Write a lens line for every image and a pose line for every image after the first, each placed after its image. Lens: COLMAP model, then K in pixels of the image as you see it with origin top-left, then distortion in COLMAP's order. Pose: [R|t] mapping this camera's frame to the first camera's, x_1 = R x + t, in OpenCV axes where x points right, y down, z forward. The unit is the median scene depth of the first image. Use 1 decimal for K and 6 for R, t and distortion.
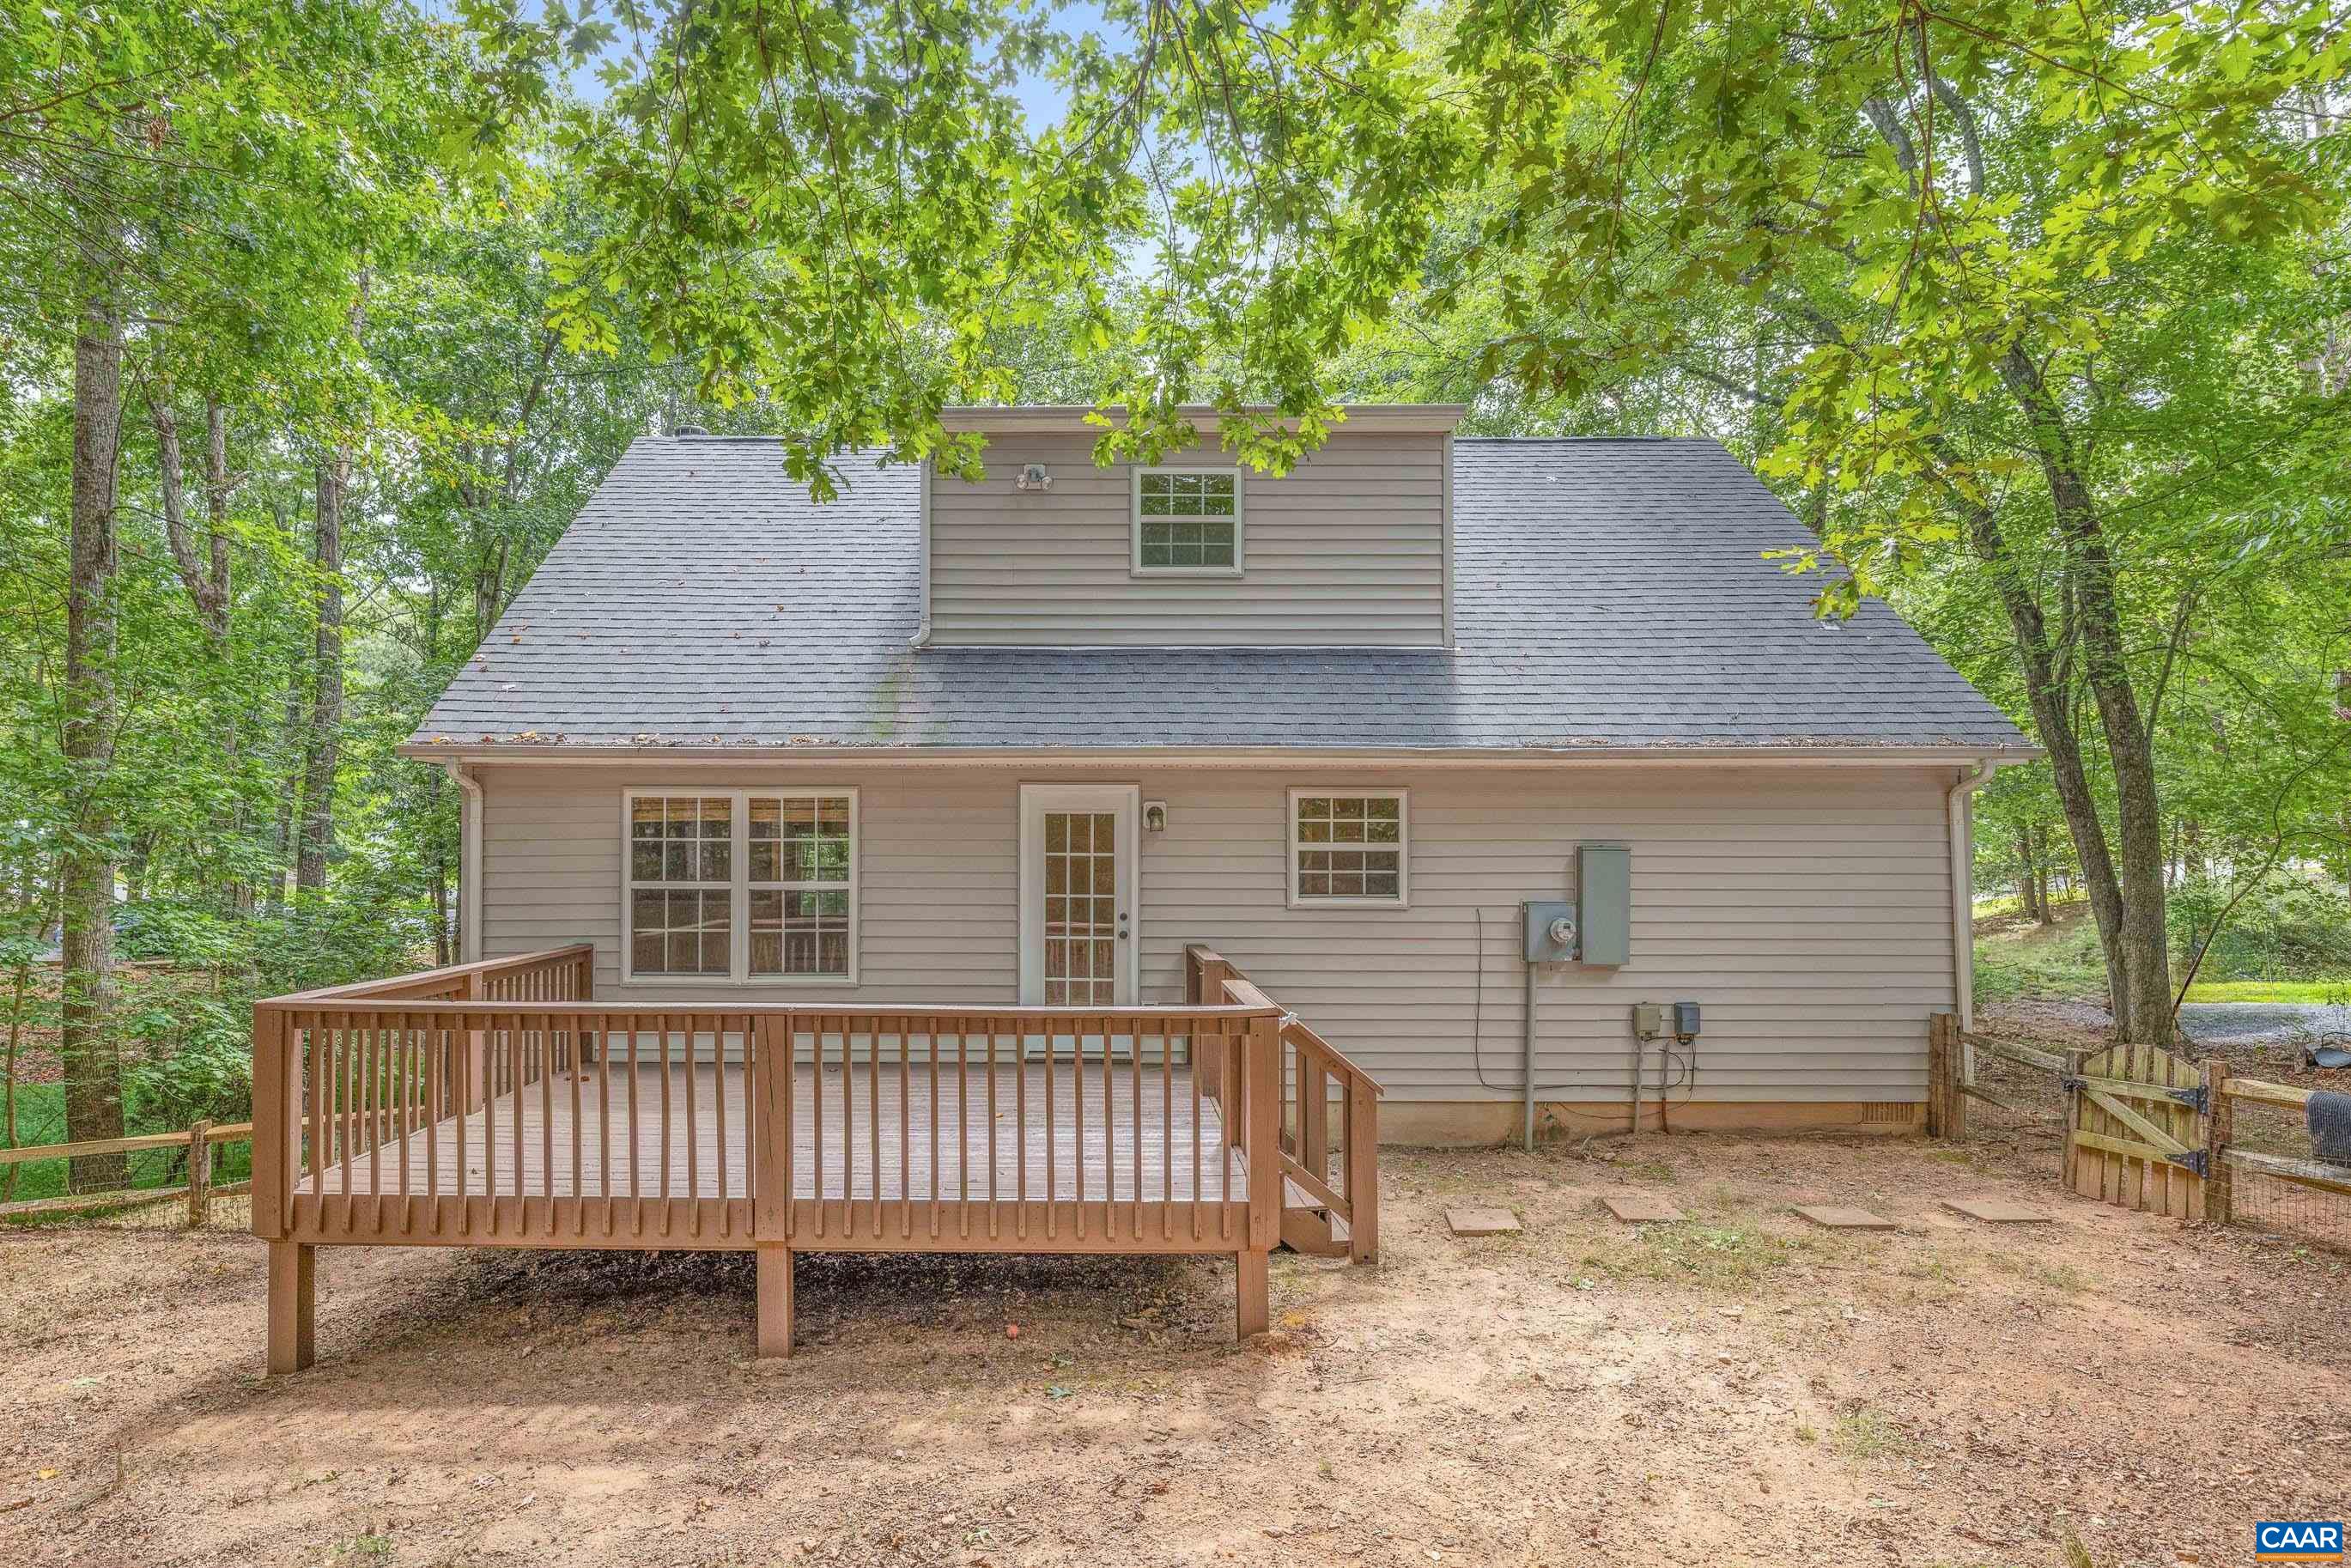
lens RADIAL K [[1203.1, 0, 1112.6], [0, 1203.1, 844.3], [0, 0, 1]] dist [-0.004069, -0.000351]
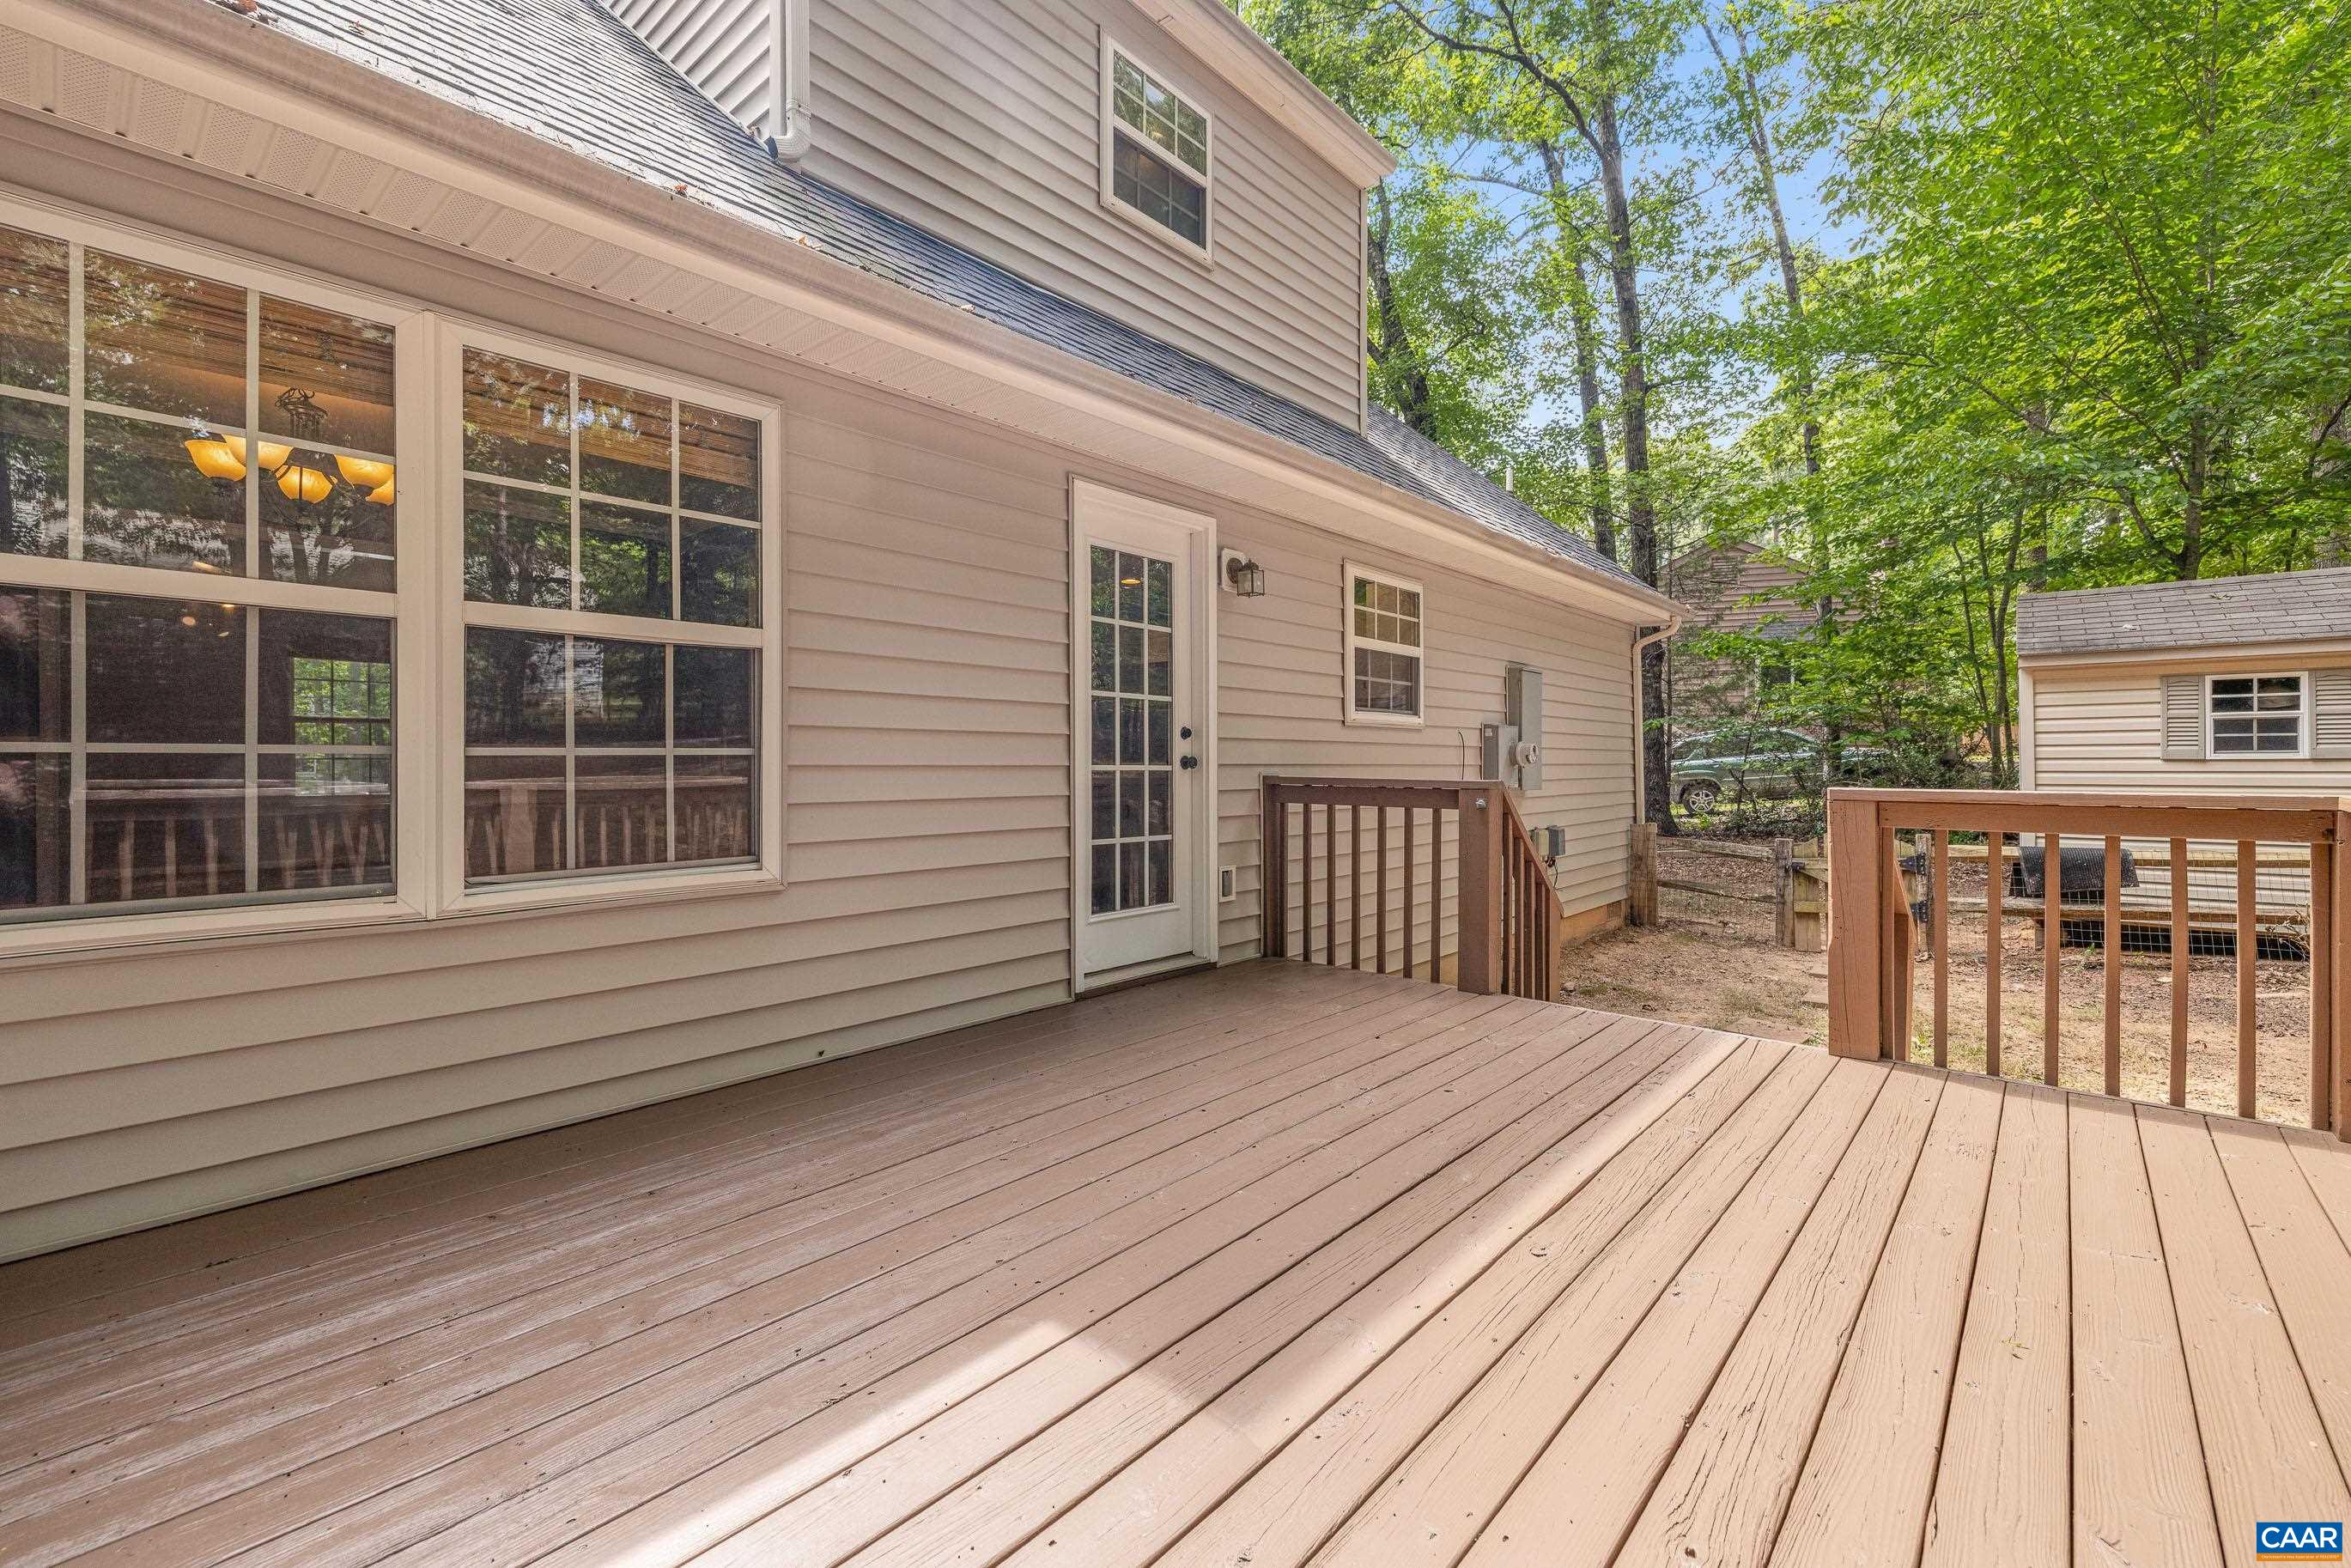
lens RADIAL K [[992.2, 0, 1163.9], [0, 992.2, 766.3], [0, 0, 1]] dist [0.002276, 0.000486]
pose [[0.673067, -0.006423, 0.739553, -0.374482], [-0.003753, 0.999920, 0.012099, 0.071620], [-0.739572, -0.010919, 0.672989, 0.675743]]
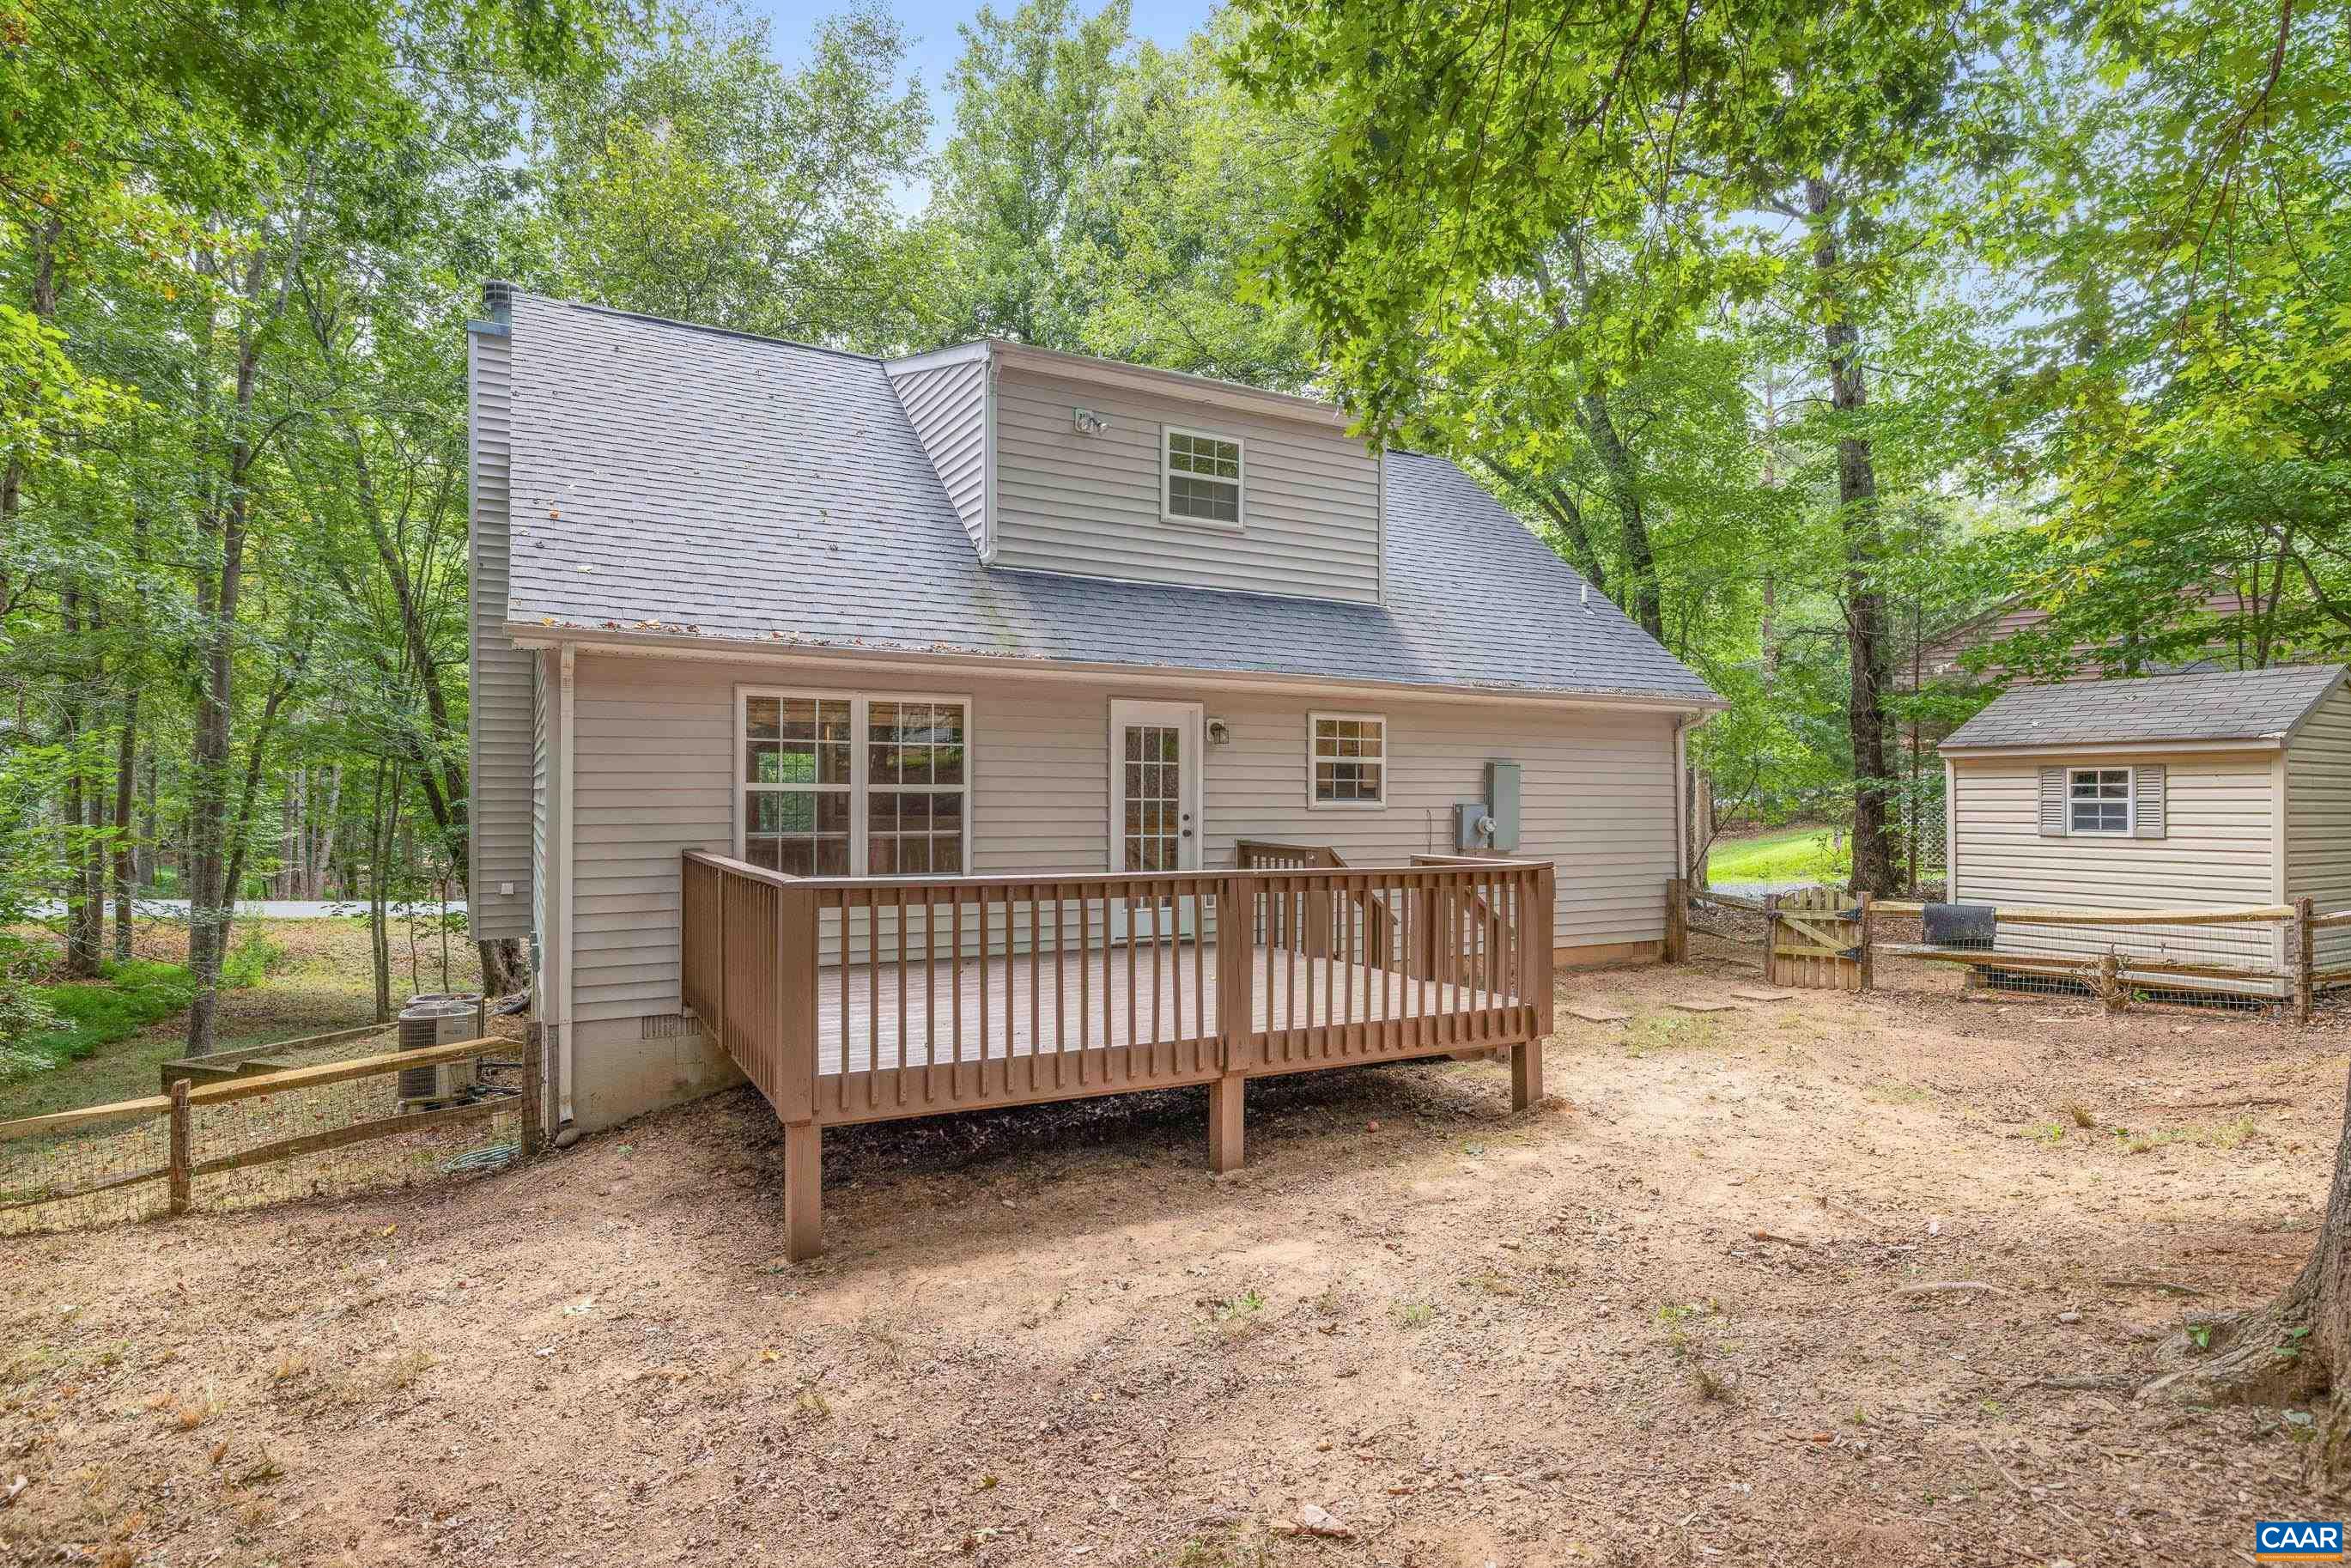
lens RADIAL K [[1186.4, 0, 1164.7], [0, 1186.4, 798.0], [0, 0, 1]] dist [-0.010135, -0.000265]
pose [[0.881871, 0.001889, 0.471487, -0.551619], [-0.006747, 0.999940, 0.008613, 0.032150], [-0.471443, -0.010777, 0.881831, 0.005581]]
